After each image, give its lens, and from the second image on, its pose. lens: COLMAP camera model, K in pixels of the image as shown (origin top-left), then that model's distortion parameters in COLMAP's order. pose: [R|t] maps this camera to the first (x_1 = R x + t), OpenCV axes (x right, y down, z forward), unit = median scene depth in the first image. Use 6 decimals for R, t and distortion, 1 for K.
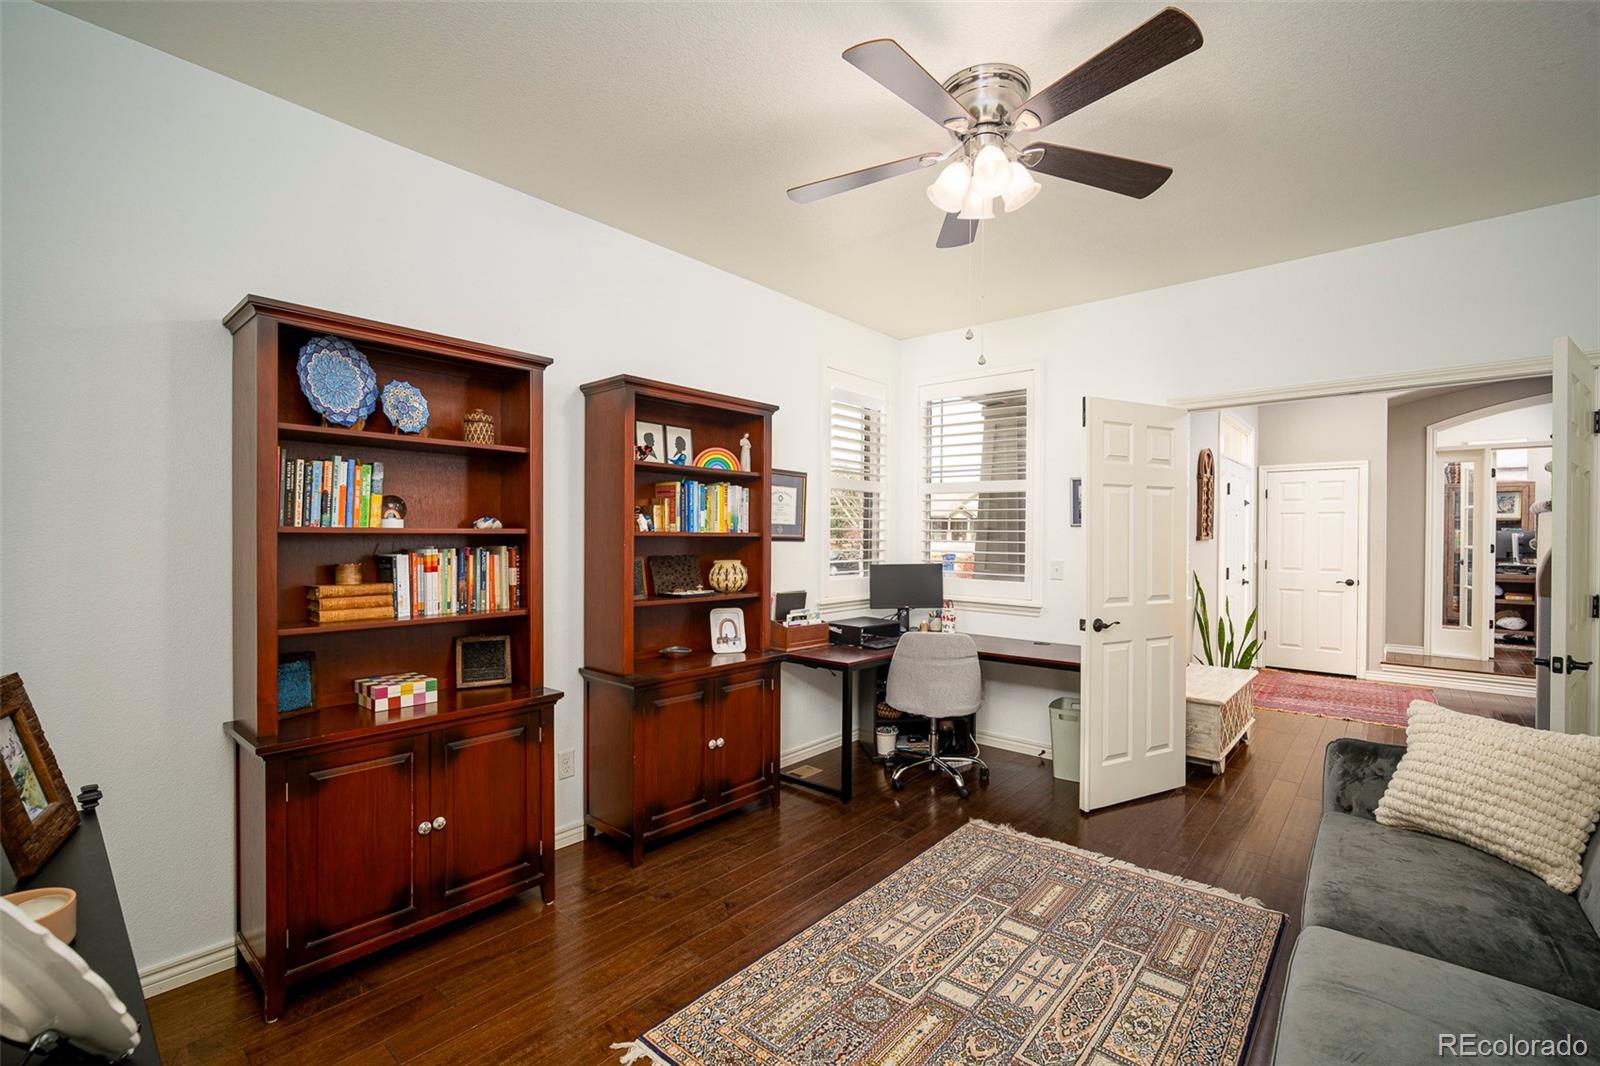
lens RADIAL K [[699.4, 0, 800.0], [0, 699.4, 533.0], [0, 0, 1]] dist [-0.043574, 0.000181]
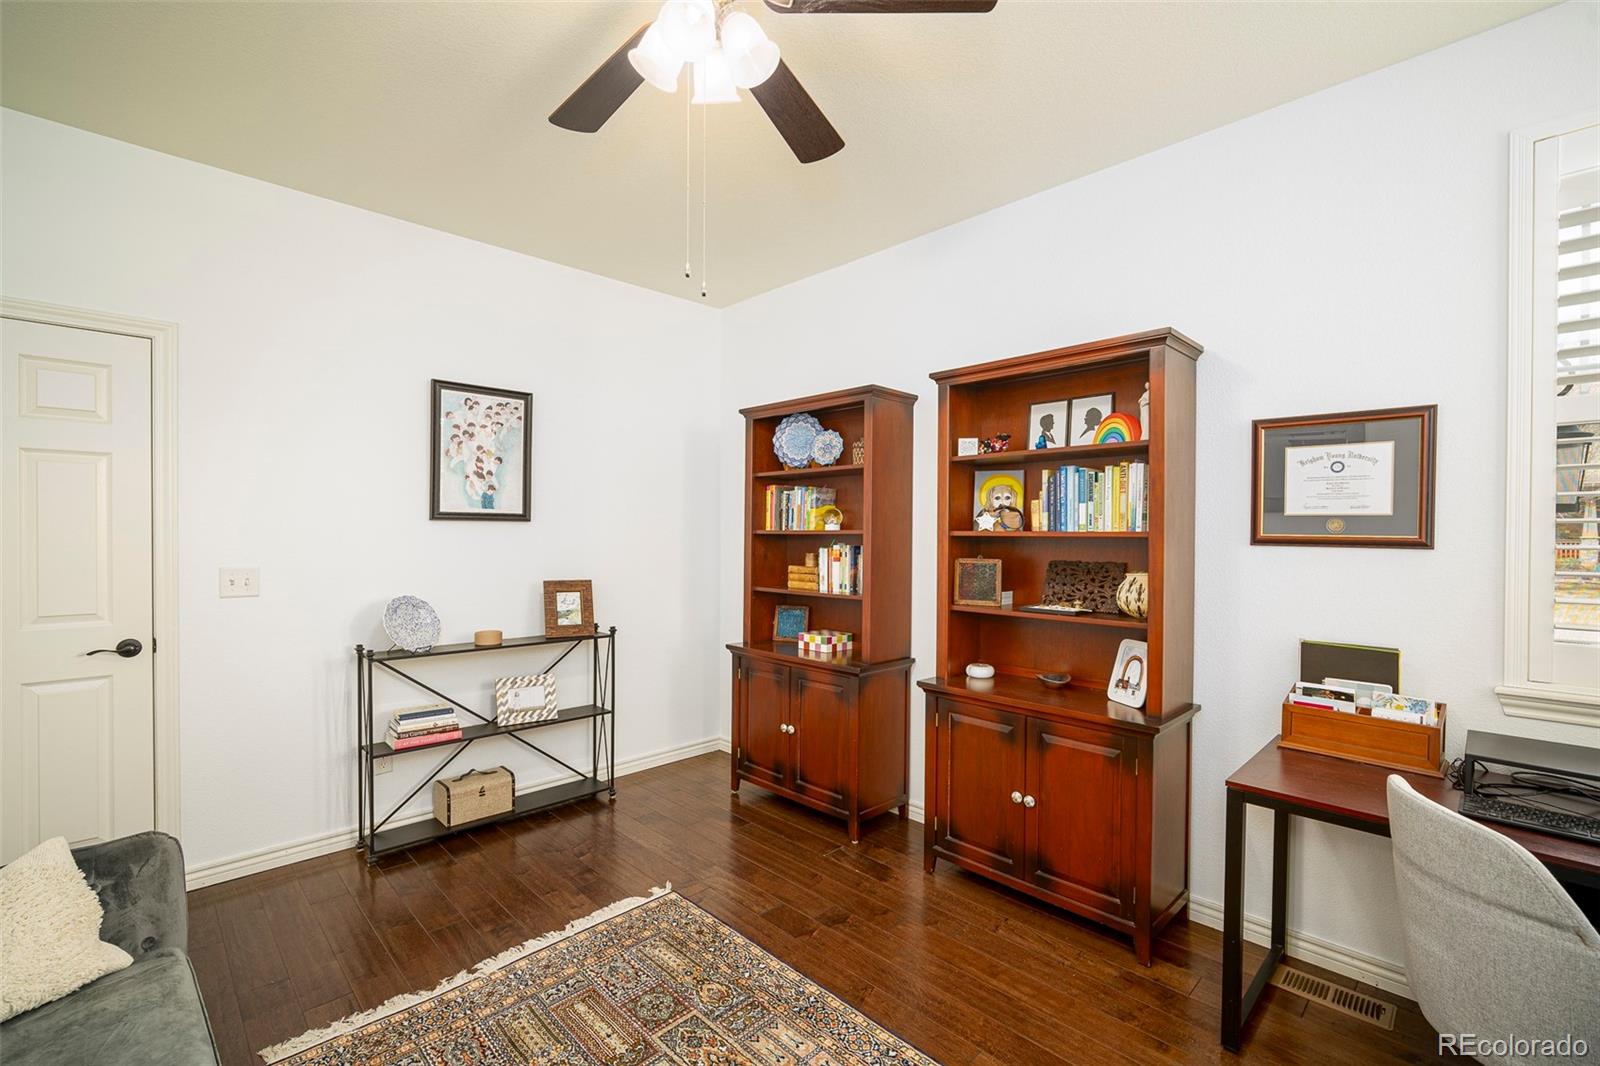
lens RADIAL K [[702.8, 0, 802.7], [0, 702.8, 541.0], [0, 0, 1]] dist [-0.002546, -0.000260]
pose [[-0.093890, 0.000609, -0.995582, 0.897599], [-0.004736, 0.999988, 0.001058, 0.013414], [0.995571, 0.004814, -0.093886, 1.065815]]
